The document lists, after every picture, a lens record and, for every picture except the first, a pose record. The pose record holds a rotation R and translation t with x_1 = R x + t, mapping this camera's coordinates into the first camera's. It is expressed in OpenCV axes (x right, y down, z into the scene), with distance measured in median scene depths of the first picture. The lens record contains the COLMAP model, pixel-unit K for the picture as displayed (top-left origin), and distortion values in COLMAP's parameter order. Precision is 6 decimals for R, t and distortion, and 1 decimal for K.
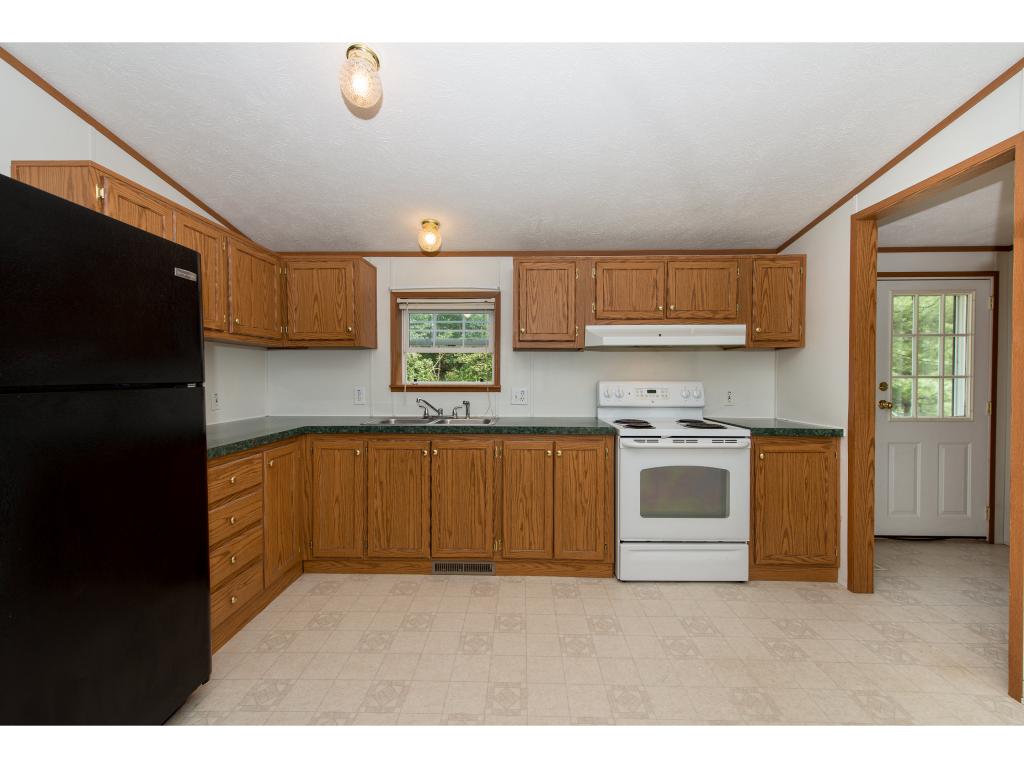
lens RADIAL K [[399.6, 0, 514.0], [0, 399.6, 382.9], [0, 0, 1]] dist [0.013226, -0.004155]
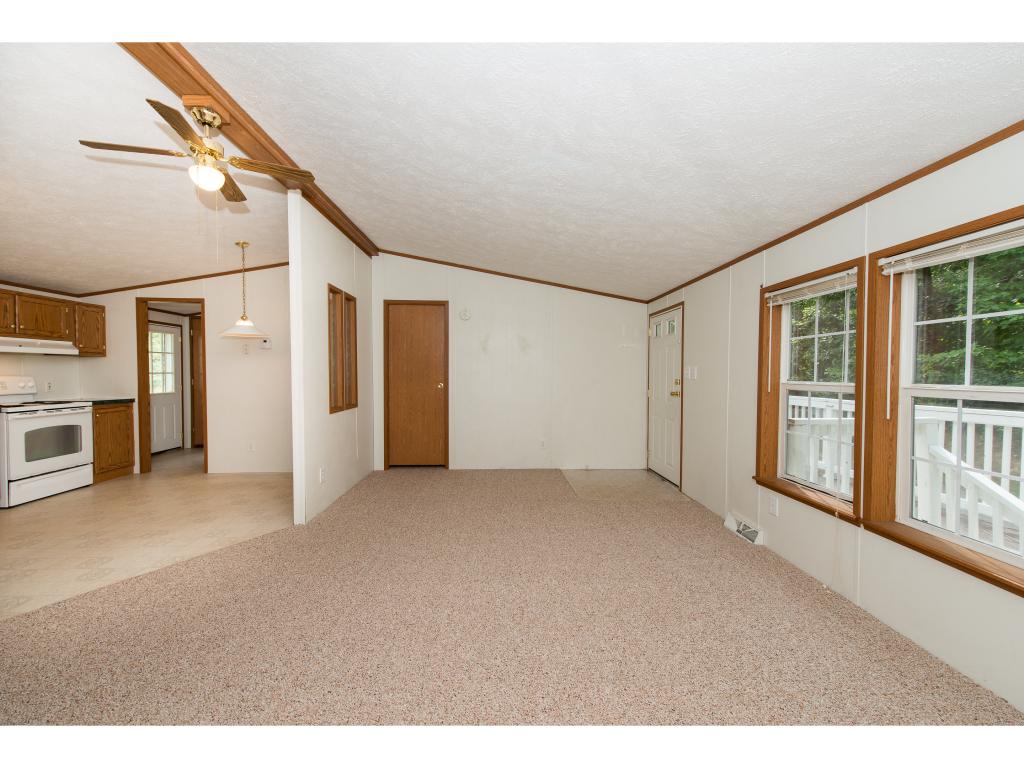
lens RADIAL K [[399.6, 0, 514.0], [0, 399.6, 382.9], [0, 0, 1]] dist [0.013226, -0.004155]
pose [[-0.061012, -0.027310, 0.997763, -1.343003], [0.007919, 0.999581, 0.027844, -0.007820], [-0.998106, 0.009600, -0.060770, -0.811196]]
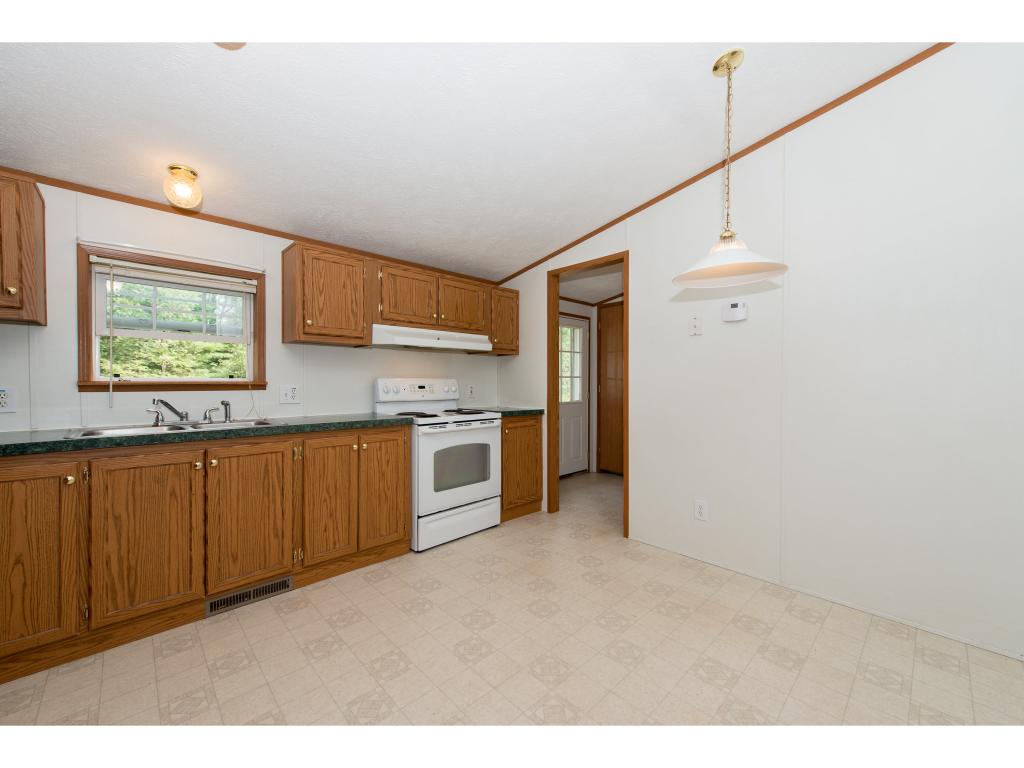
lens RADIAL K [[403.0, 0, 512.0], [0, 403.0, 384.0], [0, 0, 1]] dist [0.015880, -0.004419]
pose [[0.708212, -0.003594, 0.705990, -0.344852], [0.008676, 0.999956, -0.003613, 0.022514], [-0.705946, 0.008684, 0.708212, -0.004441]]
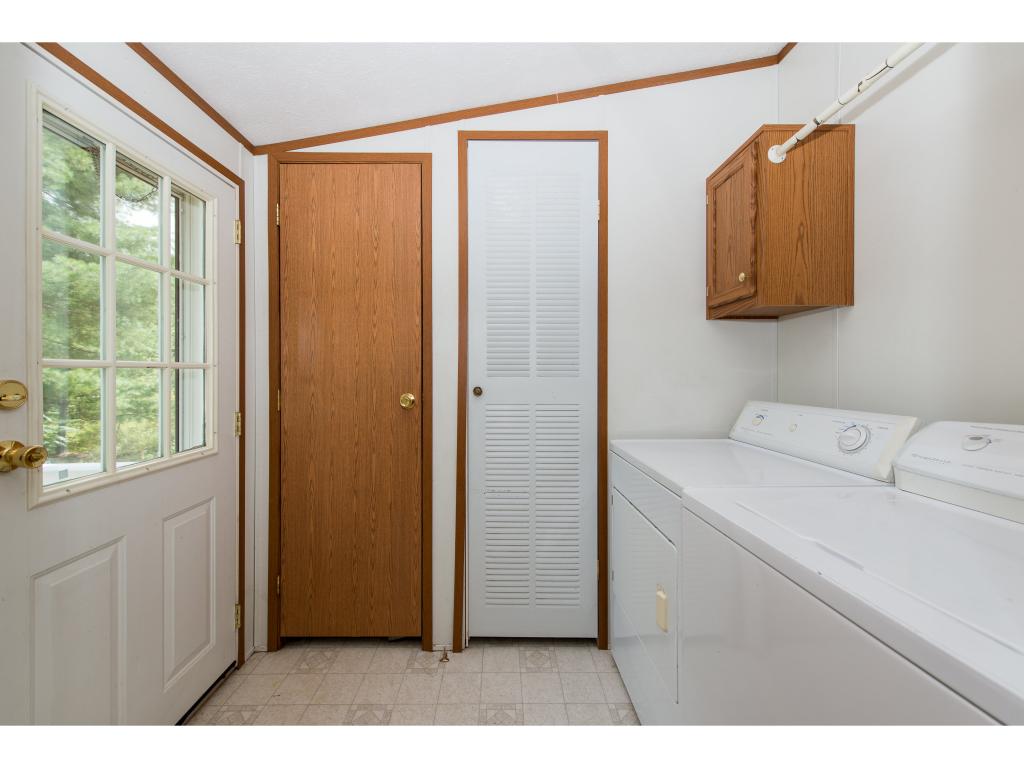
lens RADIAL K [[418.9, 0, 510.6], [0, 418.9, 373.0], [0, 0, 1]] dist [0.000820, -0.000004]
pose [[-0.022370, -0.002527, 0.999747, 0.727292], [0.012377, 0.999919, 0.002804, -0.004221], [-0.999673, 0.012437, -0.022337, 0.775276]]
